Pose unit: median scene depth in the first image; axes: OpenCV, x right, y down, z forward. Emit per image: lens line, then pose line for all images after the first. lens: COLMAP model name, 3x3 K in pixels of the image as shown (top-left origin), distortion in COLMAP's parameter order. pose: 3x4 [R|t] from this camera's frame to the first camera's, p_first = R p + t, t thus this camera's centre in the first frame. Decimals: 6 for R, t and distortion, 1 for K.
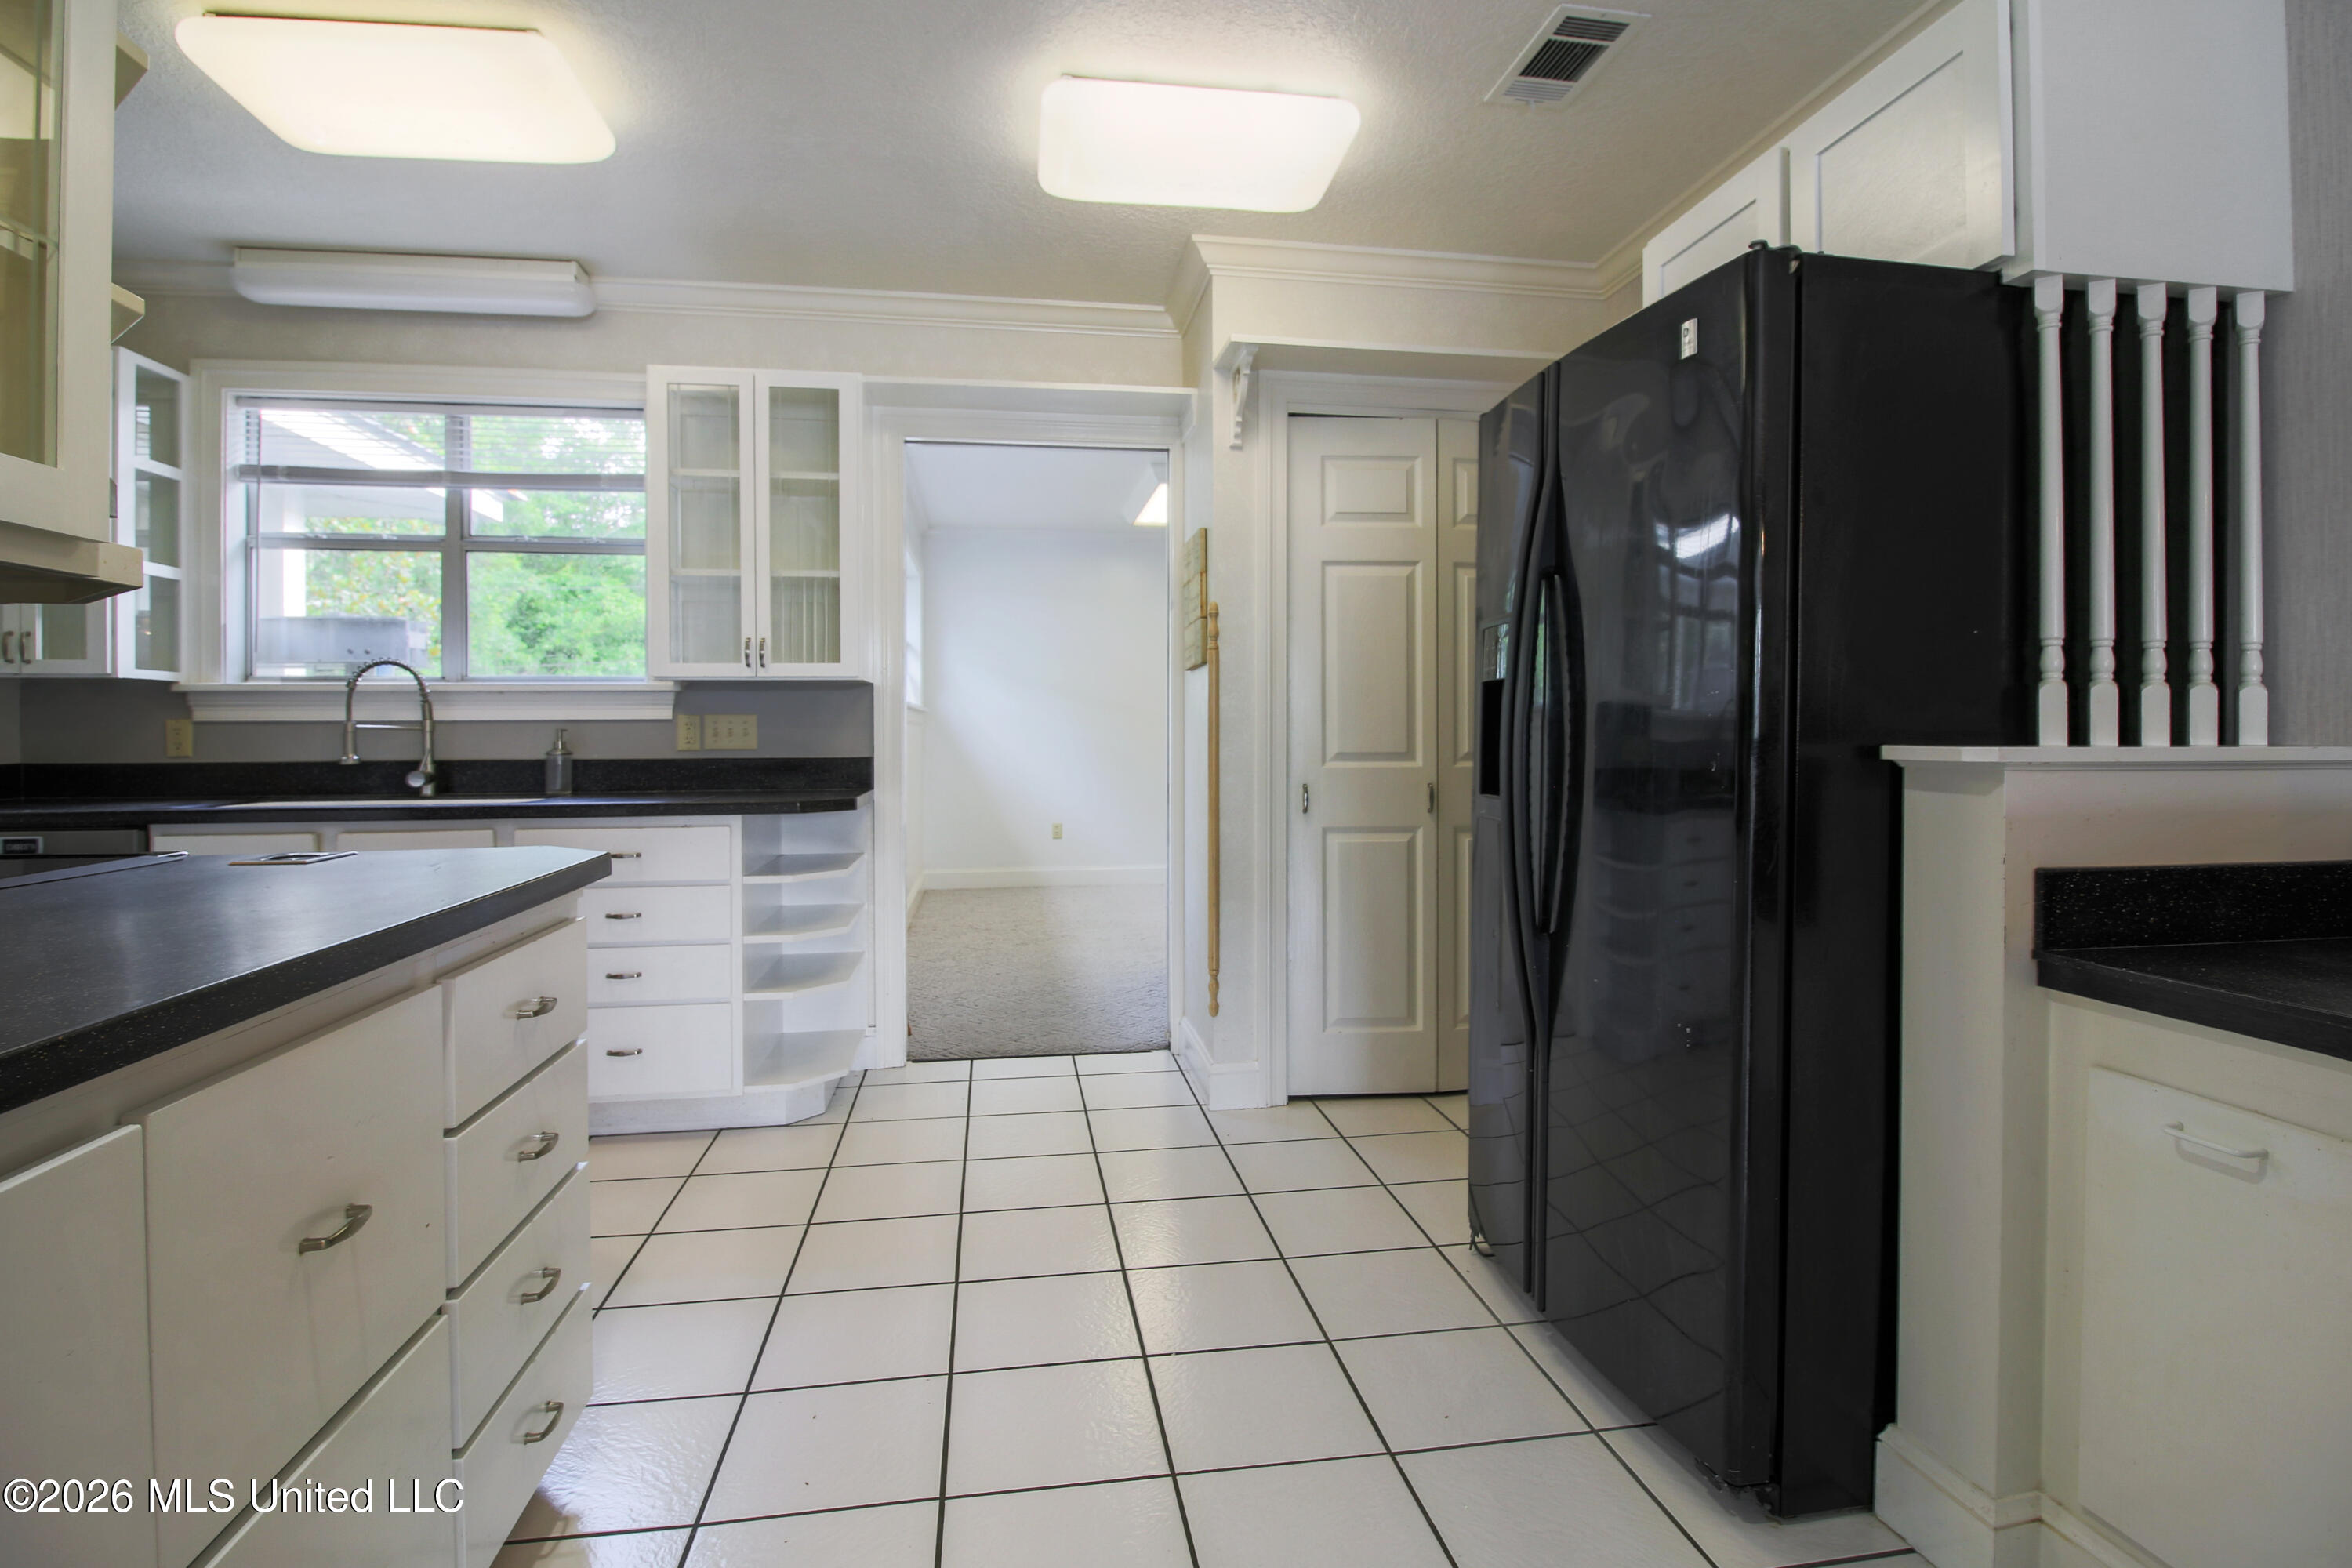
lens RADIAL K [[1173.2, 0, 1204.4], [0, 1173.2, 714.3], [0, 0, 1]] dist [-0.001065, -0.000659]
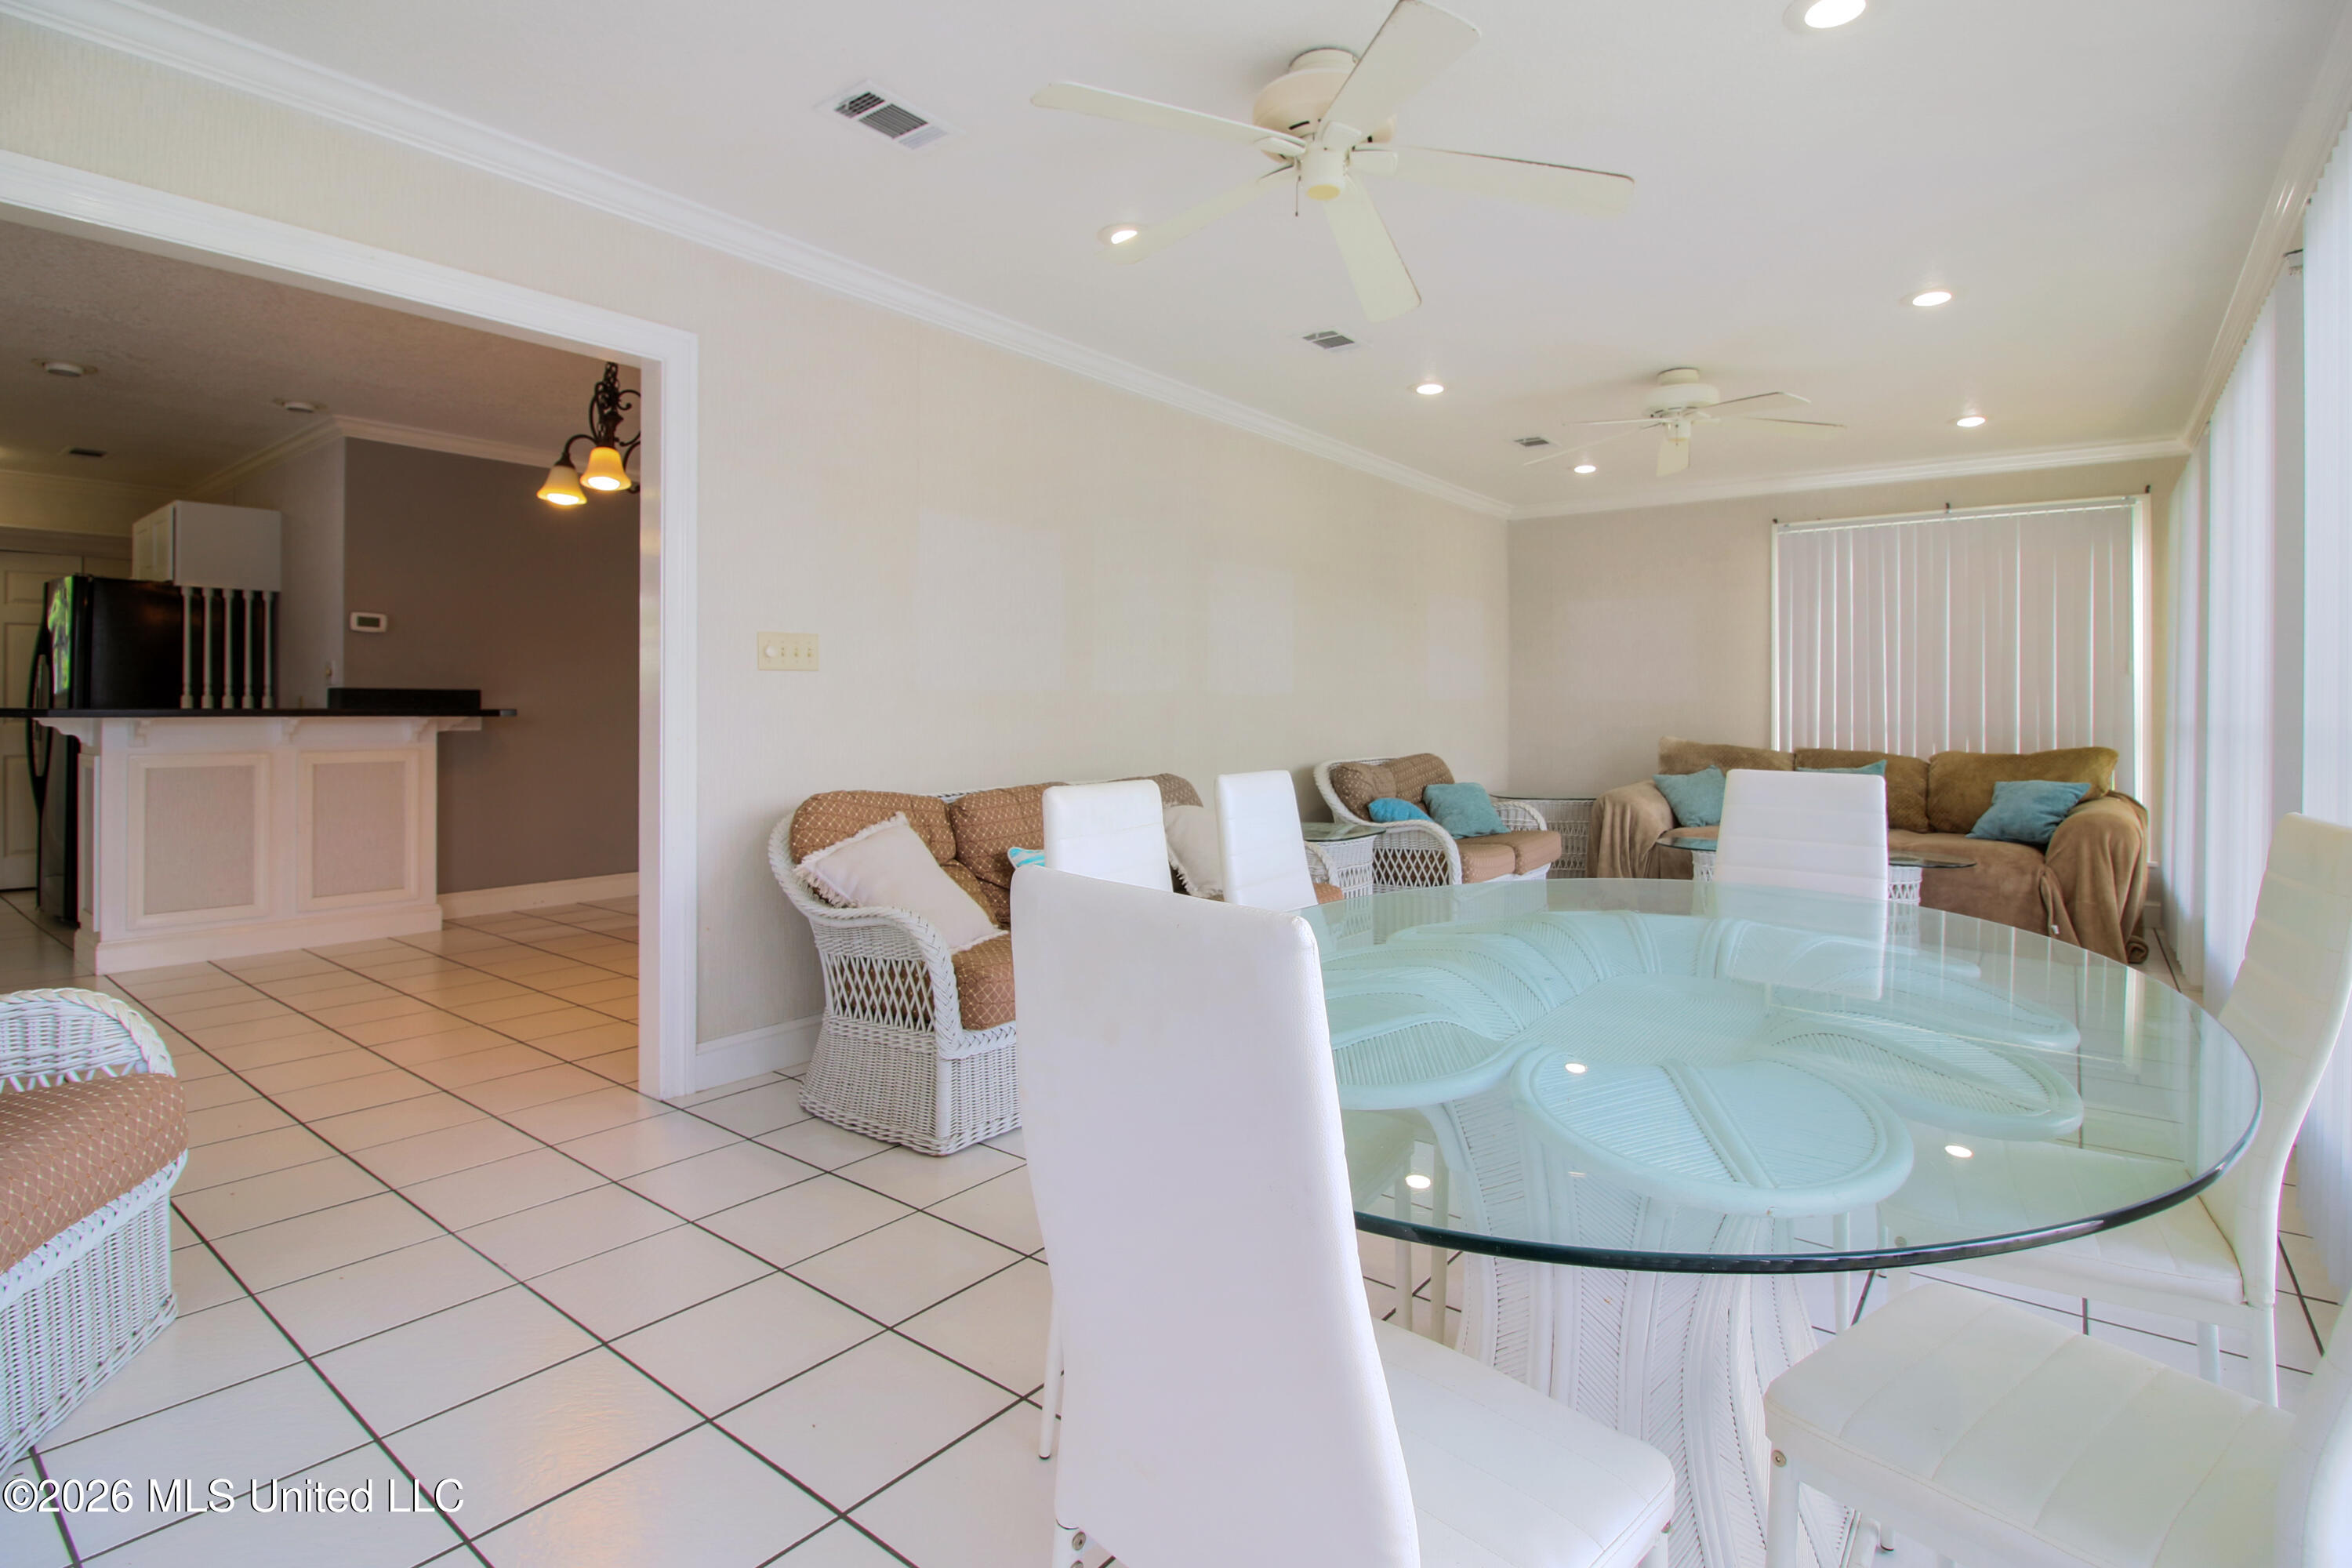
lens RADIAL K [[1173.2, 0, 1204.4], [0, 1173.2, 714.3], [0, 0, 1]] dist [-0.001065, -0.000659]
pose [[0.756501, 0.003596, 0.653982, 0.302752], [-0.011796, 0.999897, 0.008147, -0.013497], [-0.653886, -0.013877, 0.756466, -1.633794]]
